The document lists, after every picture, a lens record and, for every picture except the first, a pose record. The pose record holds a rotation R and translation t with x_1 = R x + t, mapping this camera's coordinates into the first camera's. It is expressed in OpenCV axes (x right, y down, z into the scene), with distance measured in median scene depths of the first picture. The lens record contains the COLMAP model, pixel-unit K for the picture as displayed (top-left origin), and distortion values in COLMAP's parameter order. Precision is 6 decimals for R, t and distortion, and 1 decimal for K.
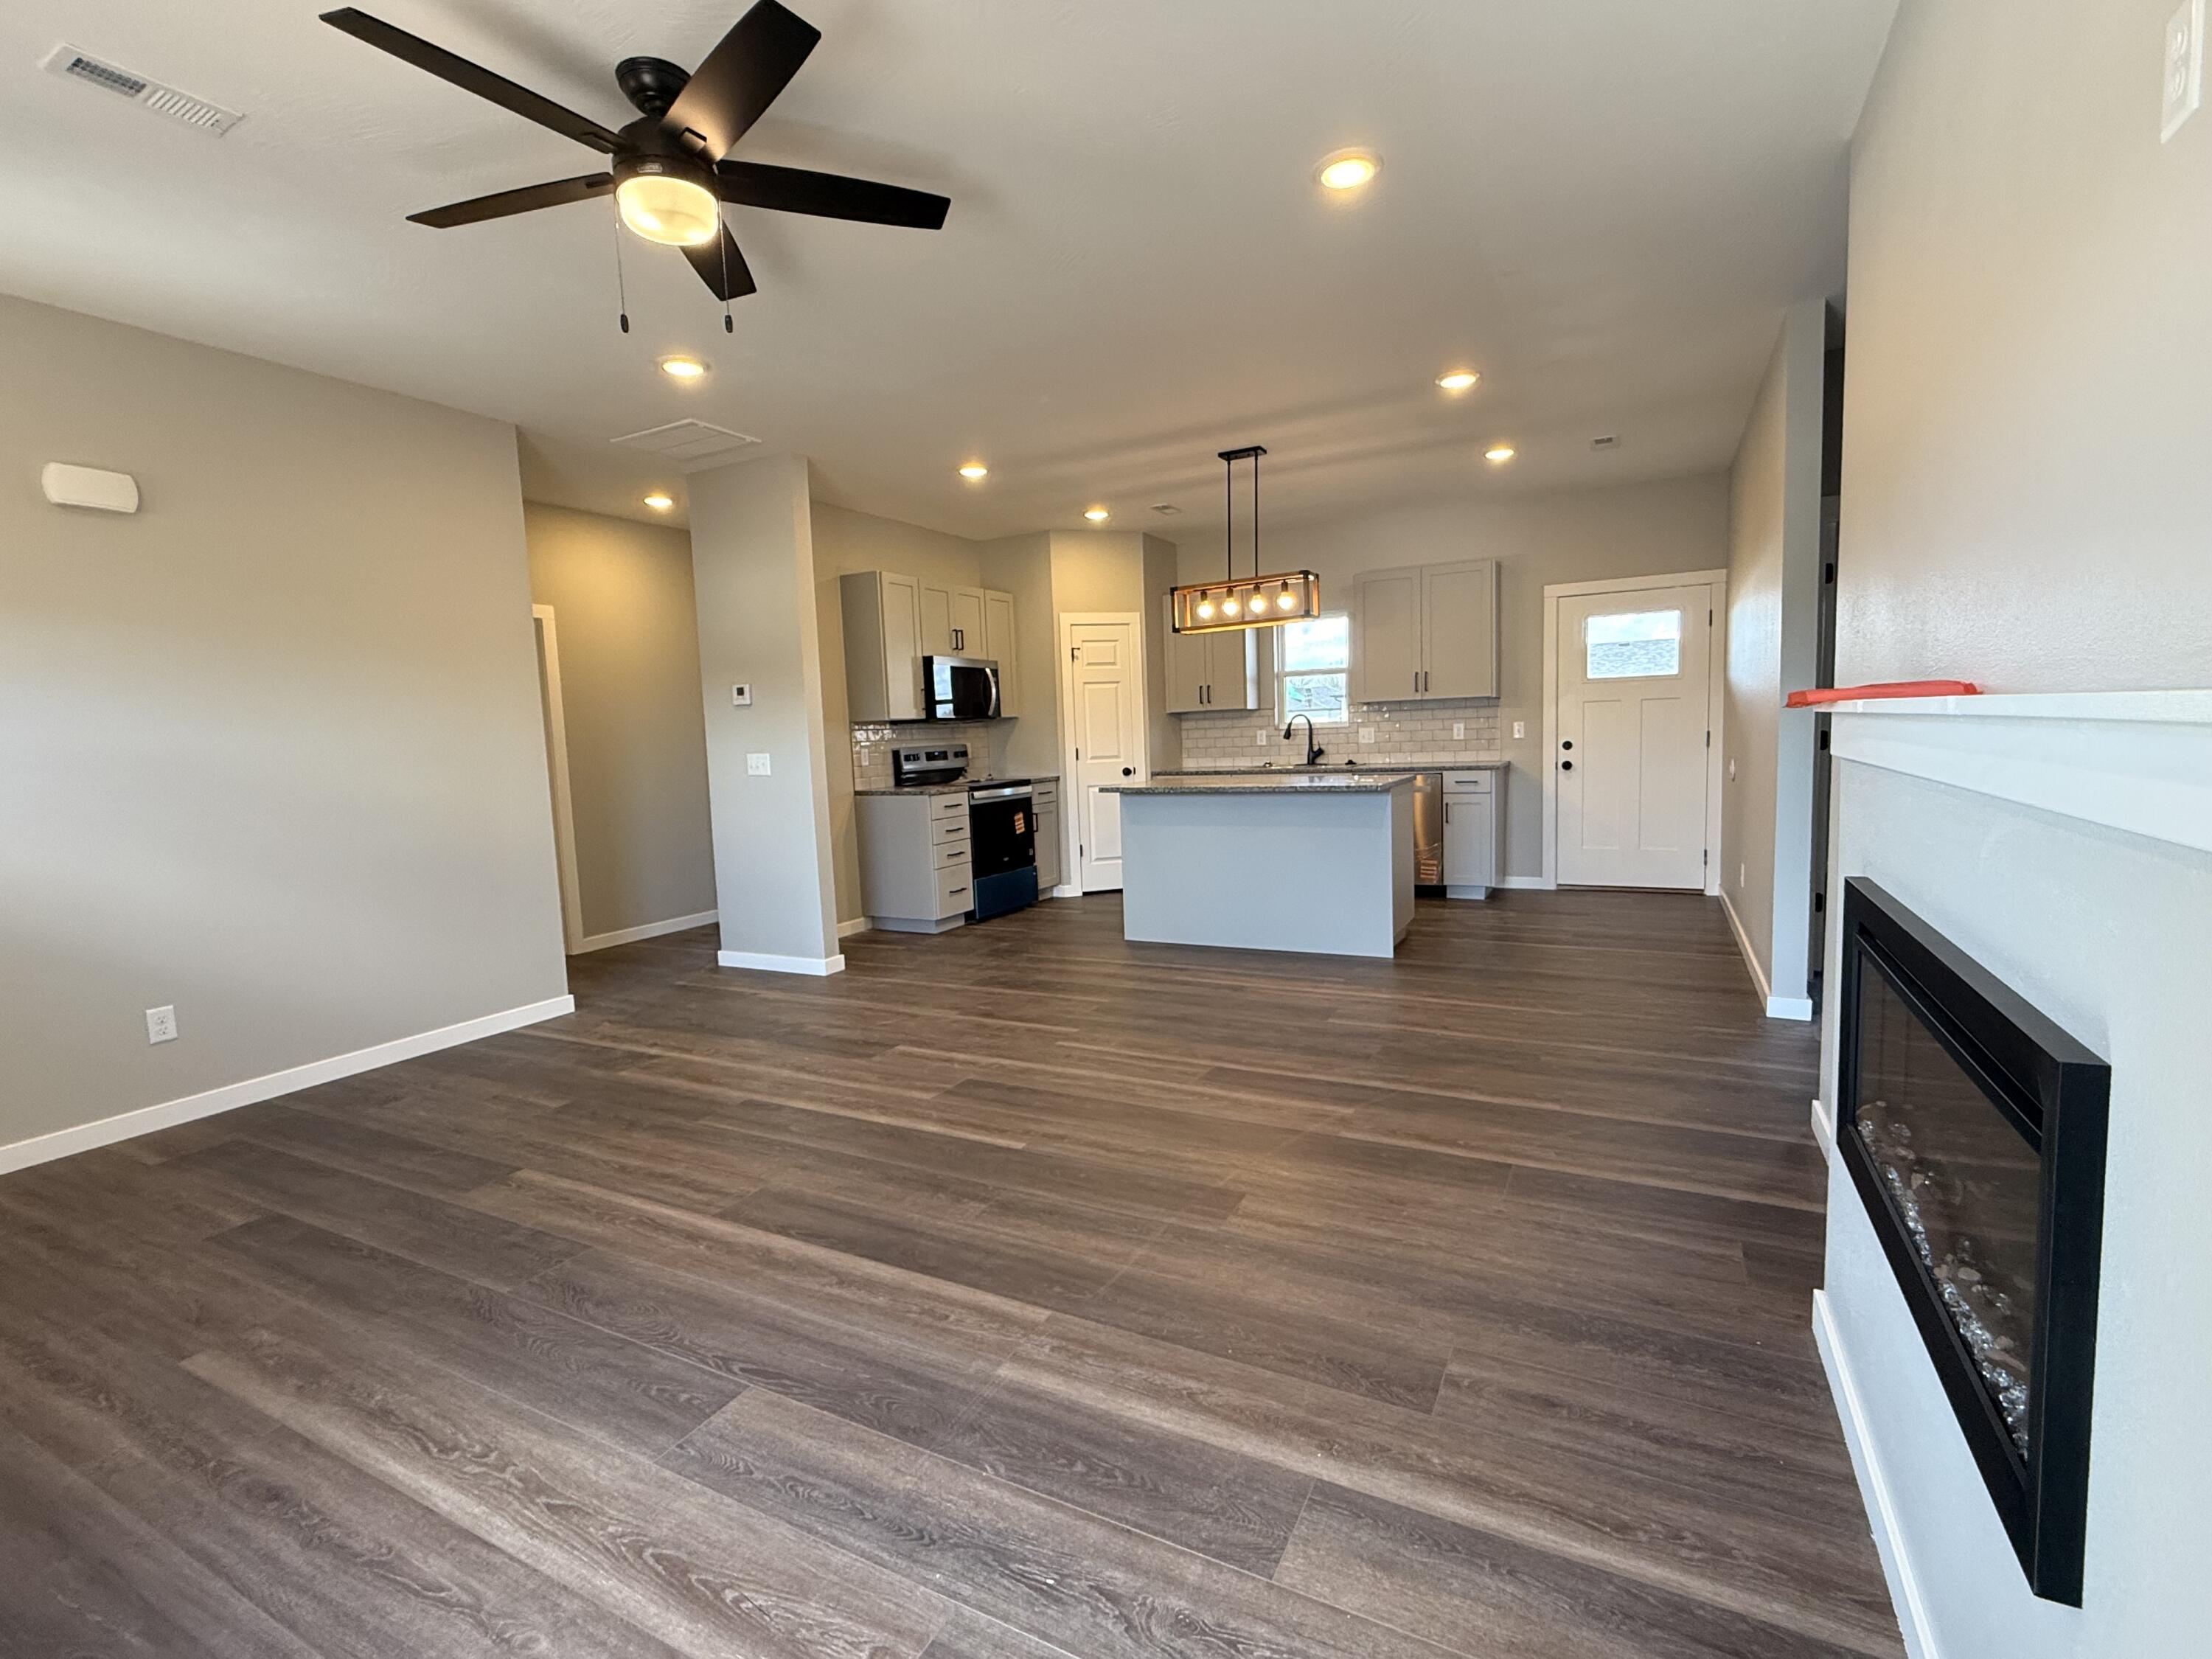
lens RADIAL K [[1015.2, 0, 1101.8], [0, 1015.2, 836.3], [0, 0, 1]] dist [-0.000787, -0.000084]
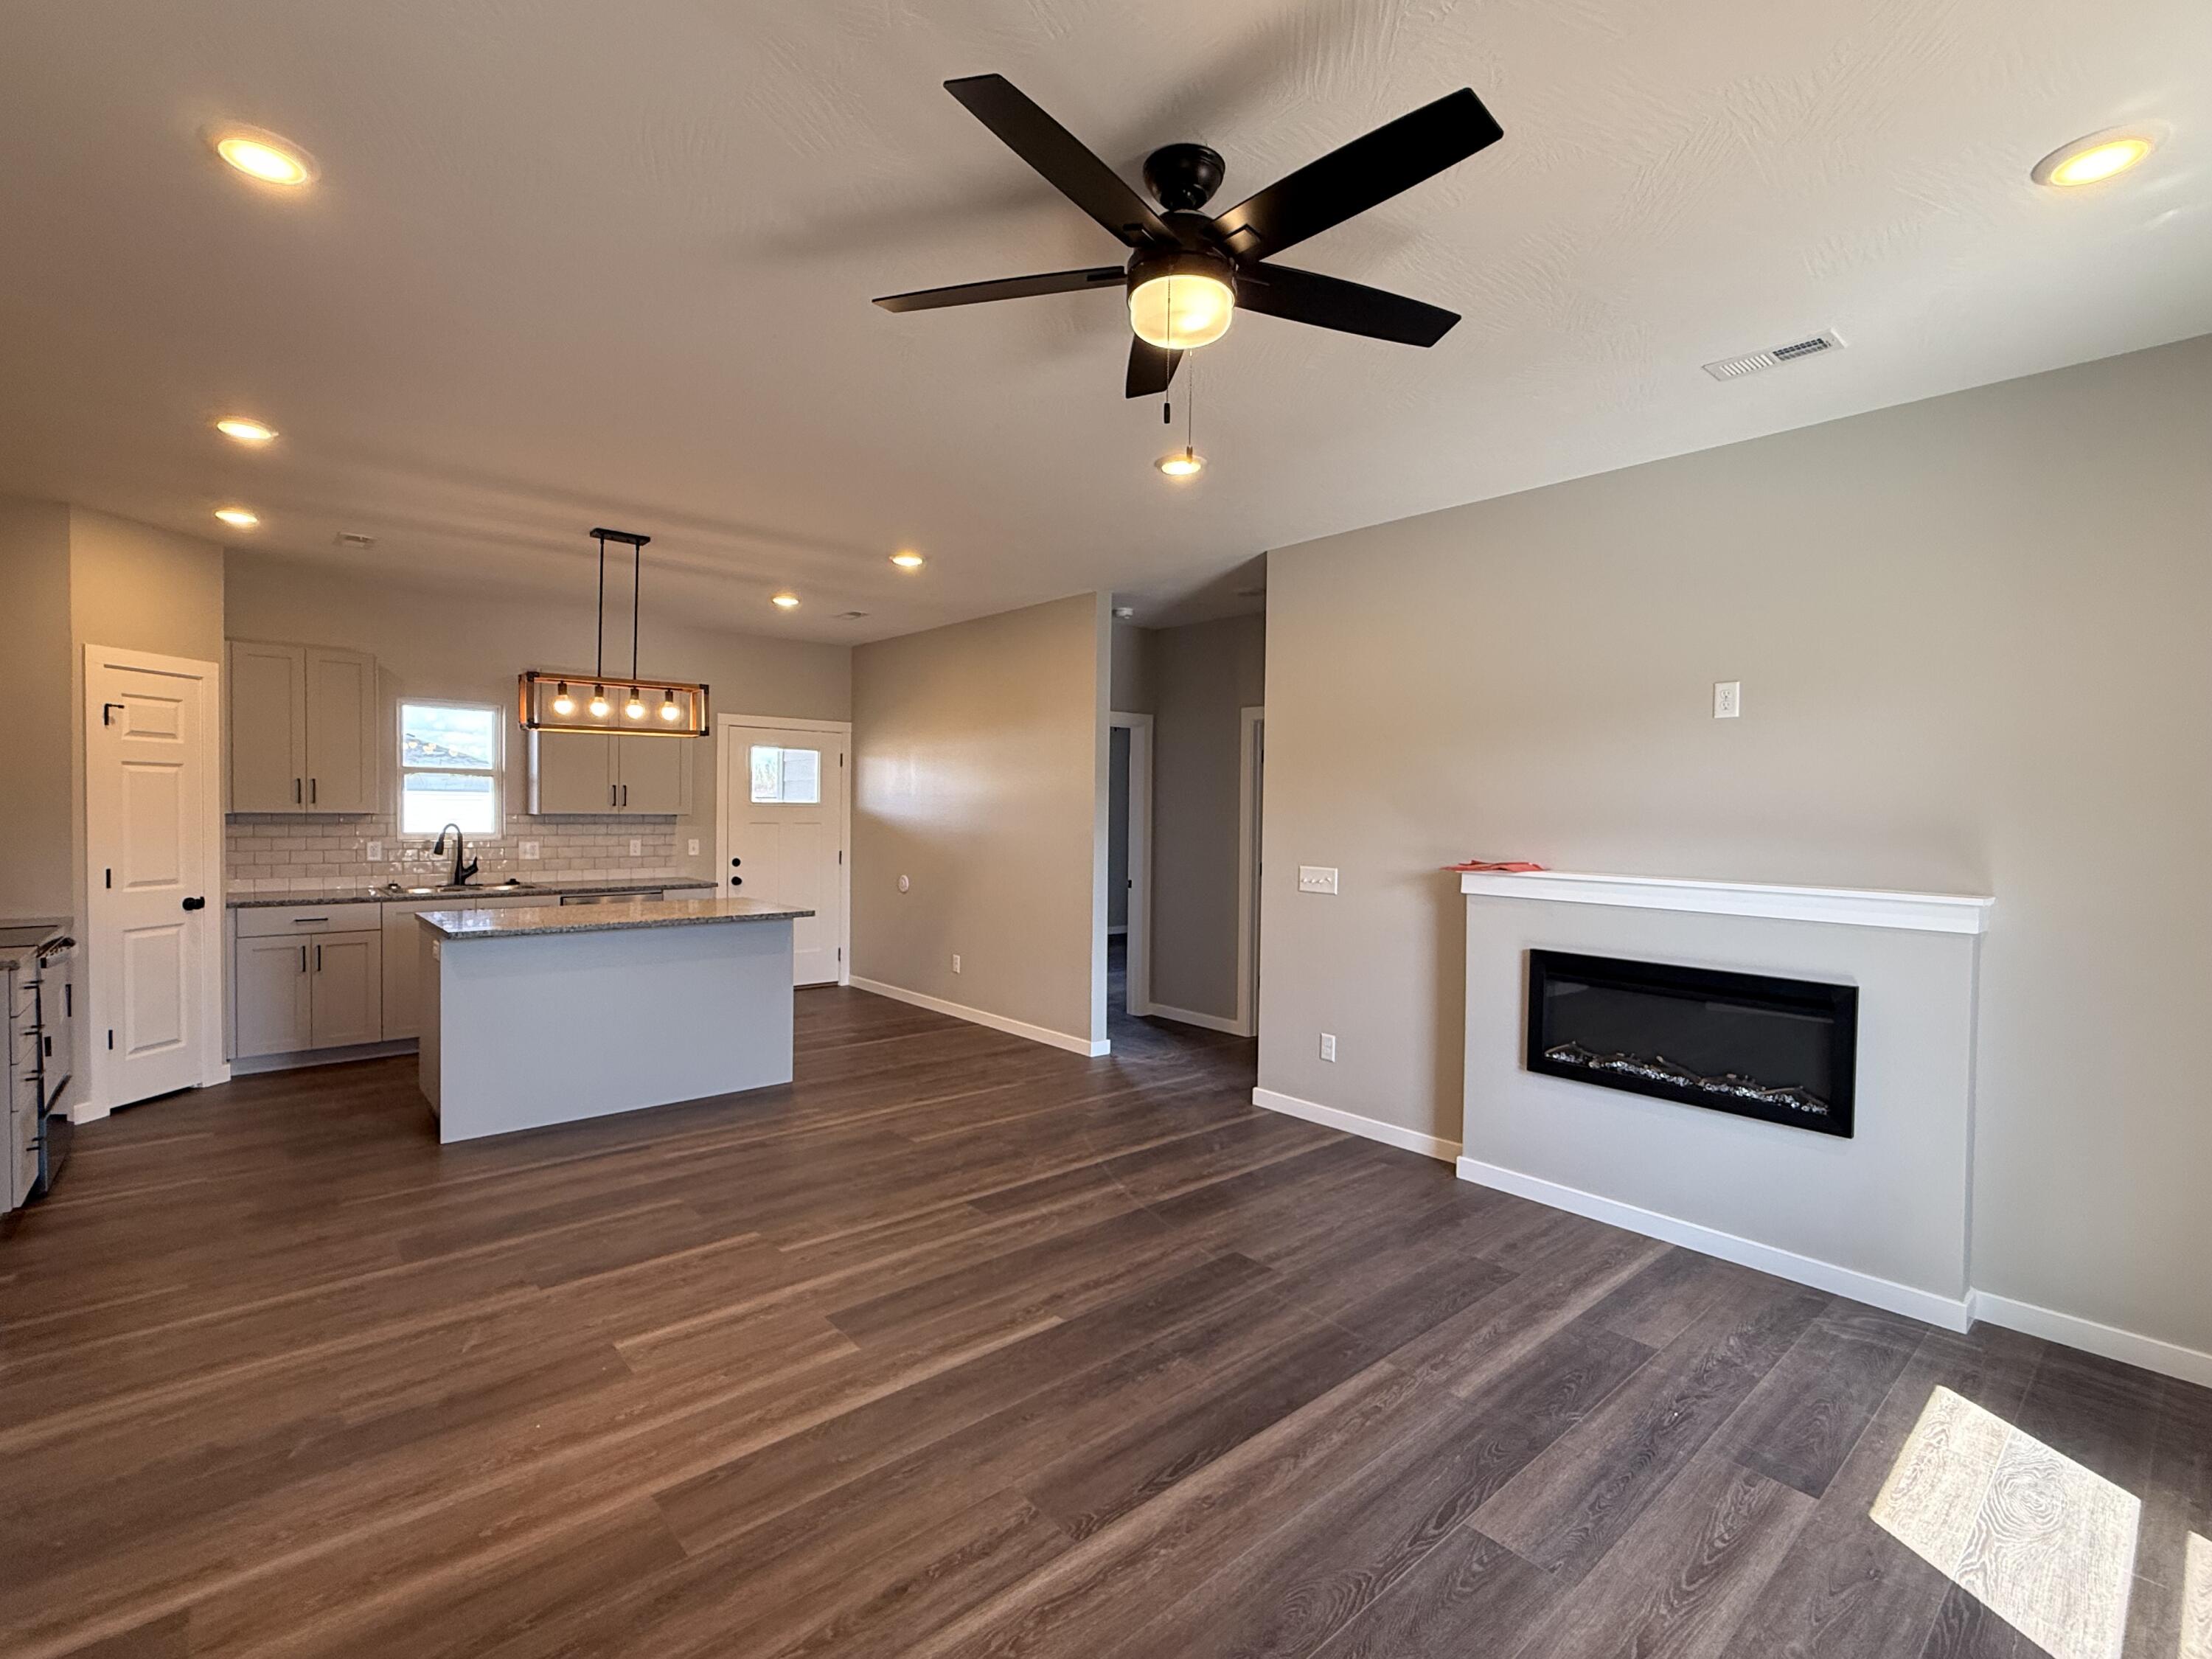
lens RADIAL K [[1015.2, 0, 1101.8], [0, 1015.2, 836.3], [0, 0, 1]] dist [-0.000787, -0.000084]
pose [[0.352018, 0.018110, 0.935818, -0.650175], [0.068526, 0.996631, -0.045064, -0.065966], [-0.933481, 0.079991, 0.349591, 0.406318]]
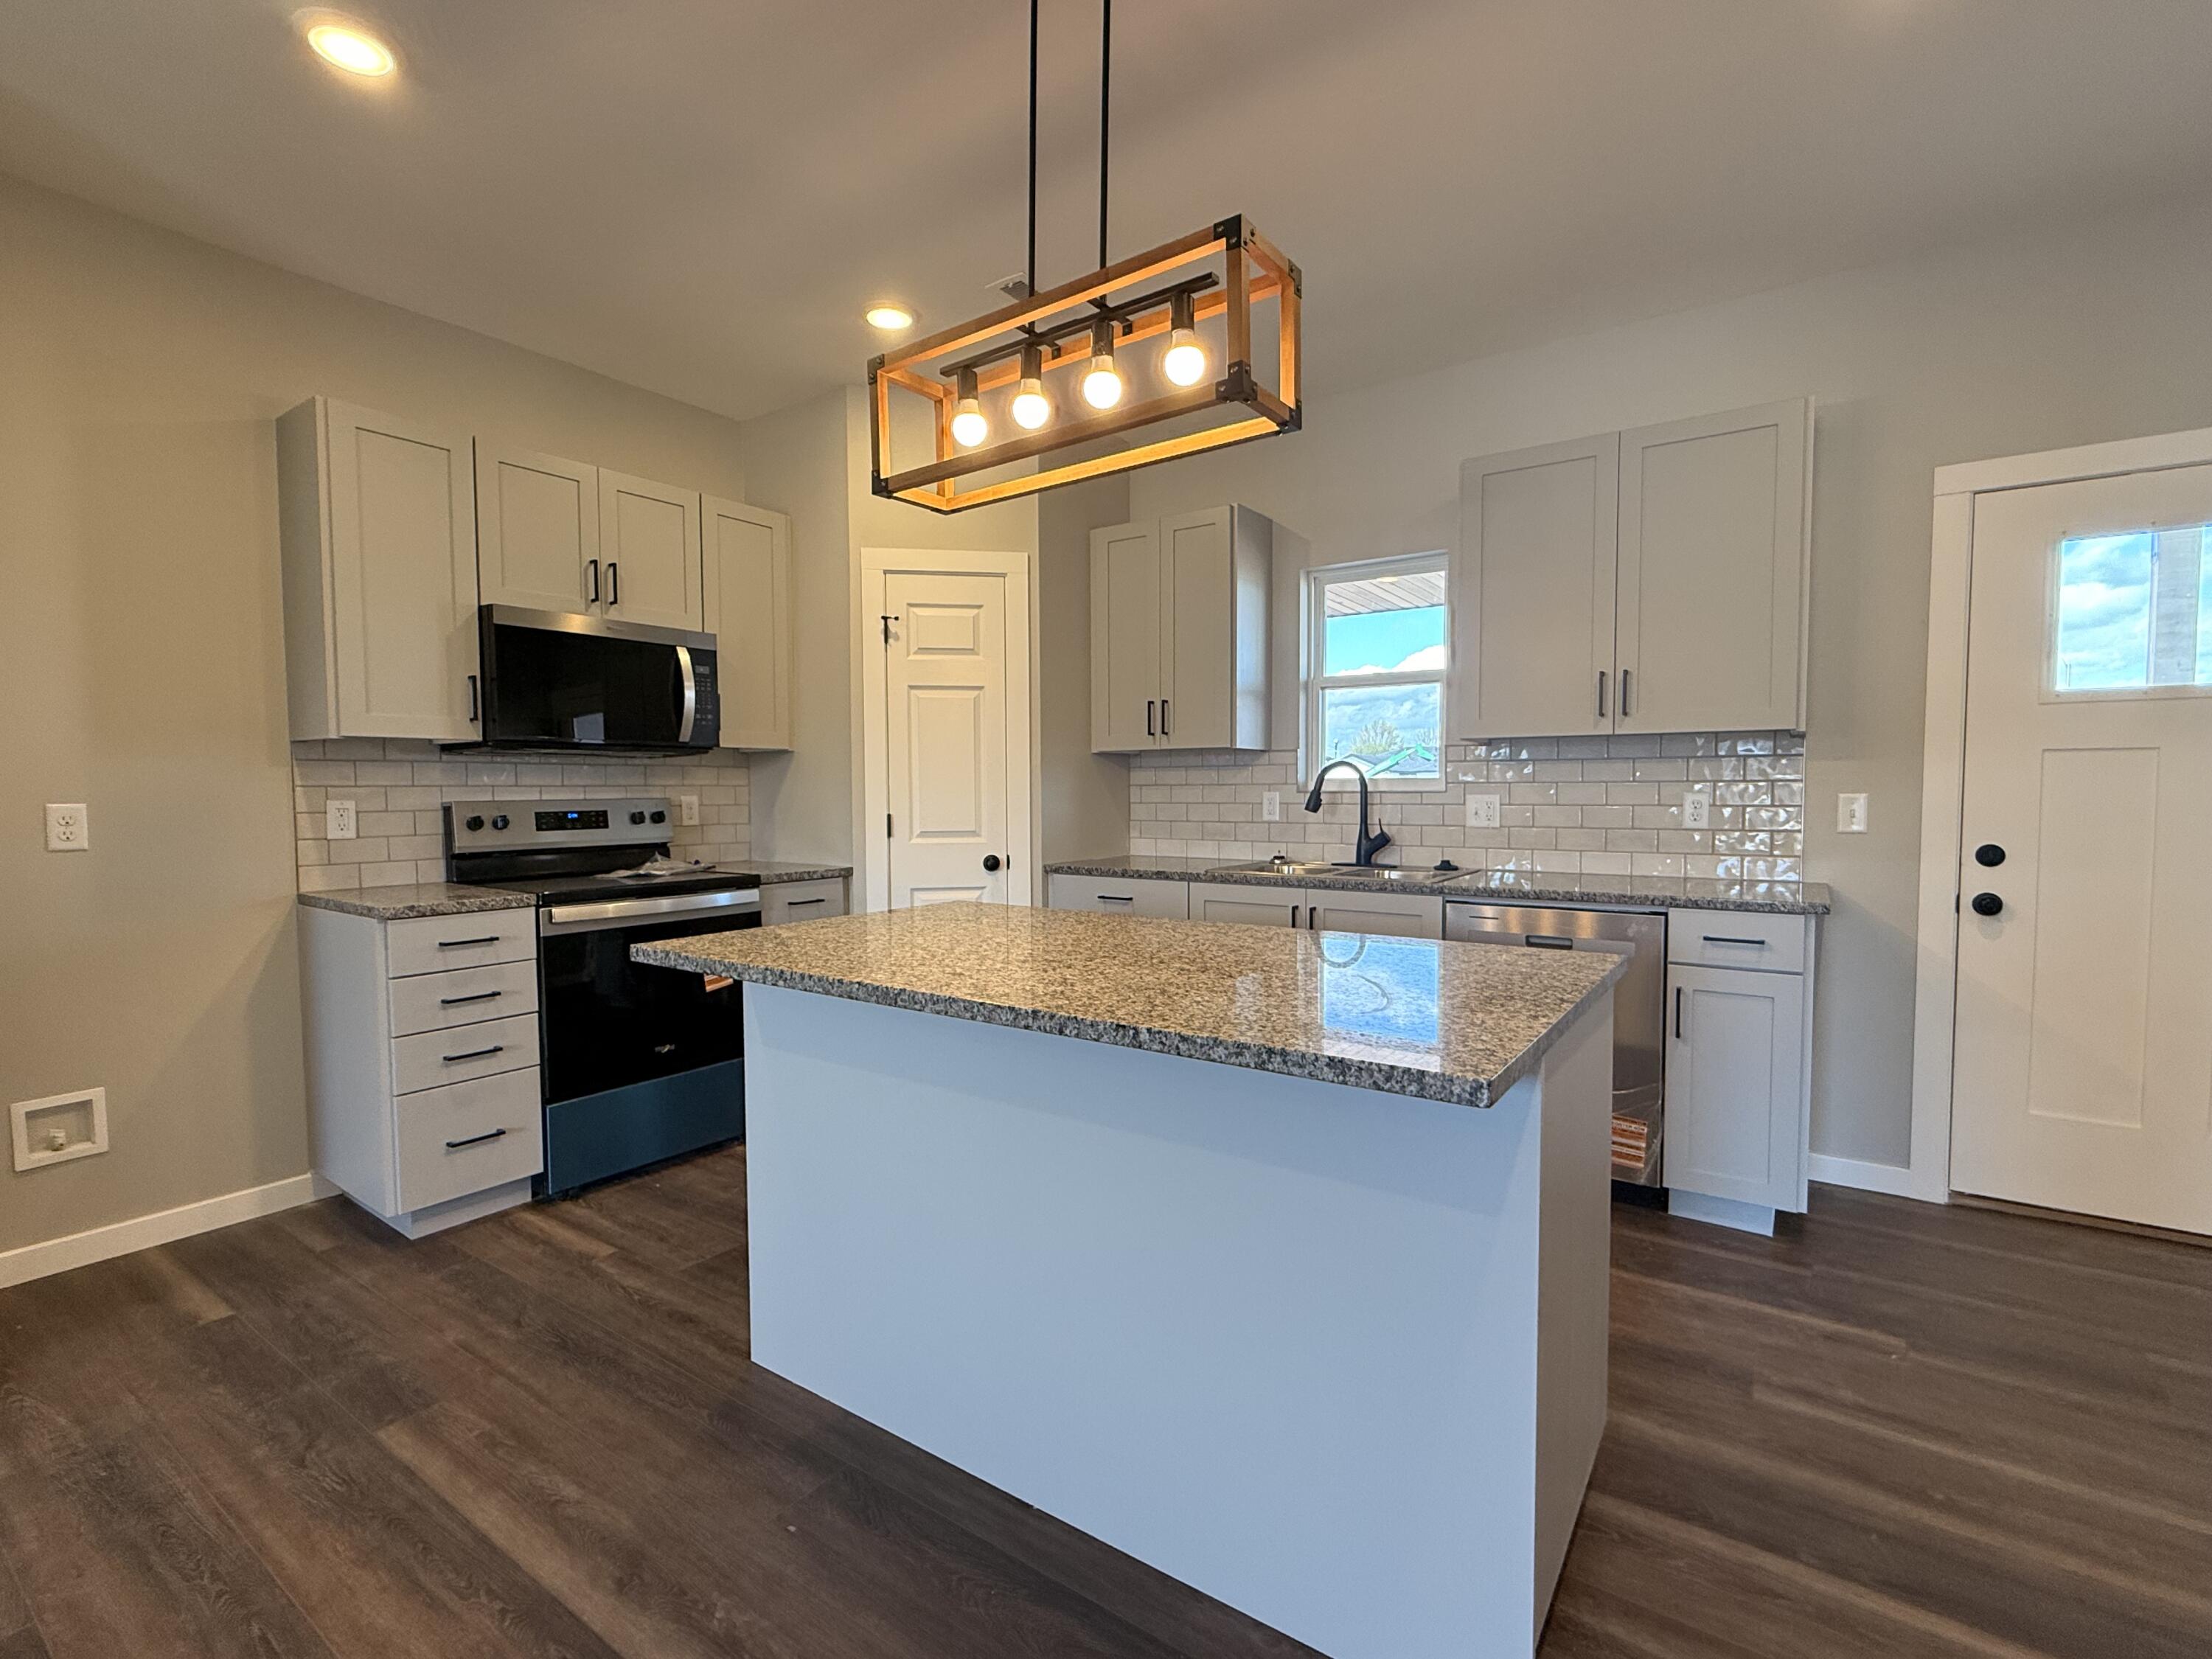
lens RADIAL K [[1015.2, 0, 1101.8], [0, 1015.2, 836.3], [0, 0, 1]] dist [-0.000787, -0.000084]
pose [[0.991642, 0.040556, -0.122480, 0.244729], [-0.046816, 0.997717, -0.048674, -0.095592], [0.120226, 0.054001, 0.991277, 0.871479]]
